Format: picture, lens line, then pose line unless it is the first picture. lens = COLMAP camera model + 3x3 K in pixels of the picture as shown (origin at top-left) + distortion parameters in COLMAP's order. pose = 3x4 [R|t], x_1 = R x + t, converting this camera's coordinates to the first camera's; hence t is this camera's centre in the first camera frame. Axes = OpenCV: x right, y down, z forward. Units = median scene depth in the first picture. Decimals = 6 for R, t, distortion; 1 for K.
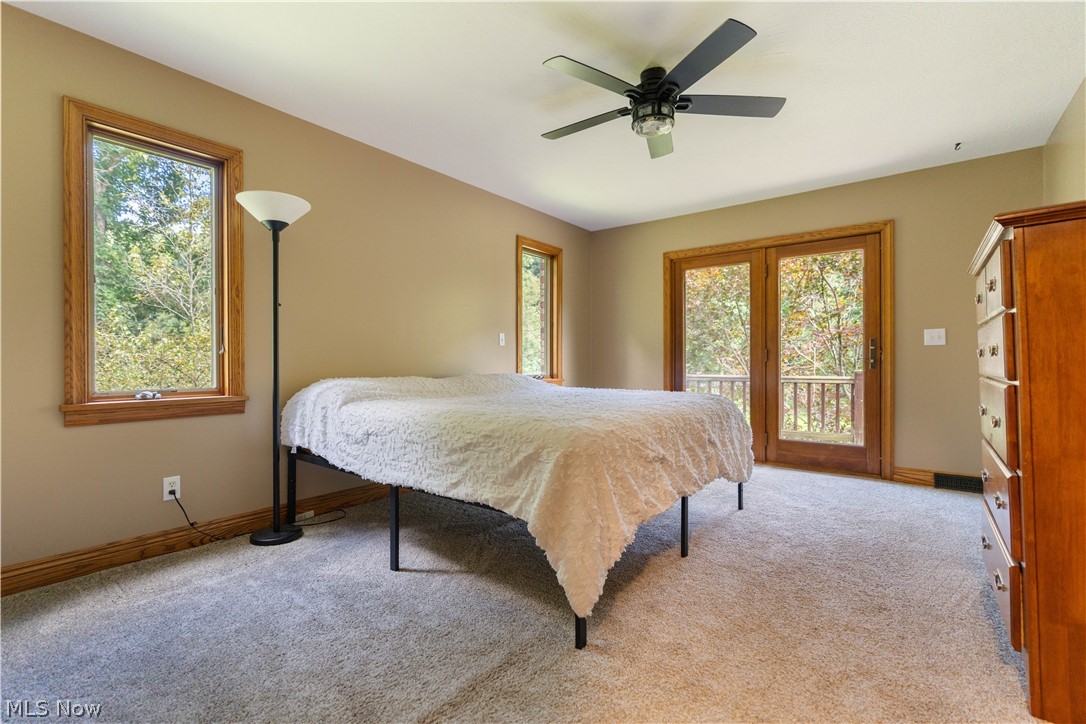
lens RADIAL K [[491.0, 0, 541.2], [0, 491.0, 360.4], [0, 0, 1]] dist [-0.004210, 0.001111]
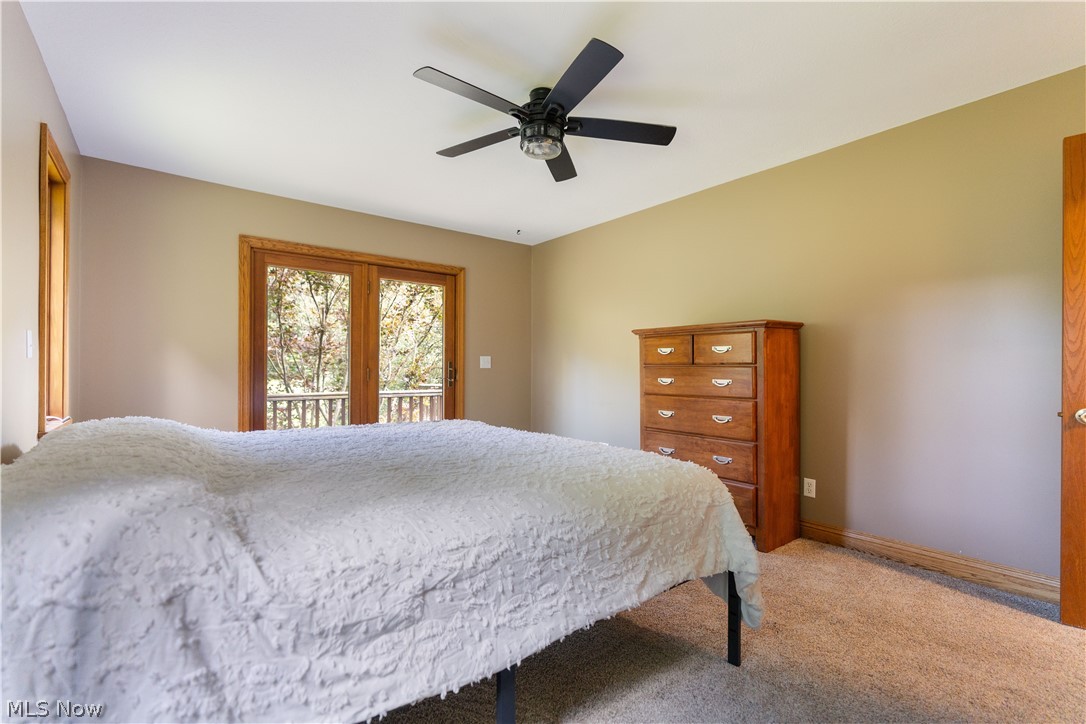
lens RADIAL K [[491.0, 0, 542.6], [0, 491.0, 367.1], [0, 0, 1]] dist [-0.004210, 0.001111]
pose [[0.239135, 0.007751, 0.970955, -0.450392], [-0.008396, 0.999947, -0.005915, -0.025398], [-0.970950, -0.006738, 0.239187, 0.487538]]
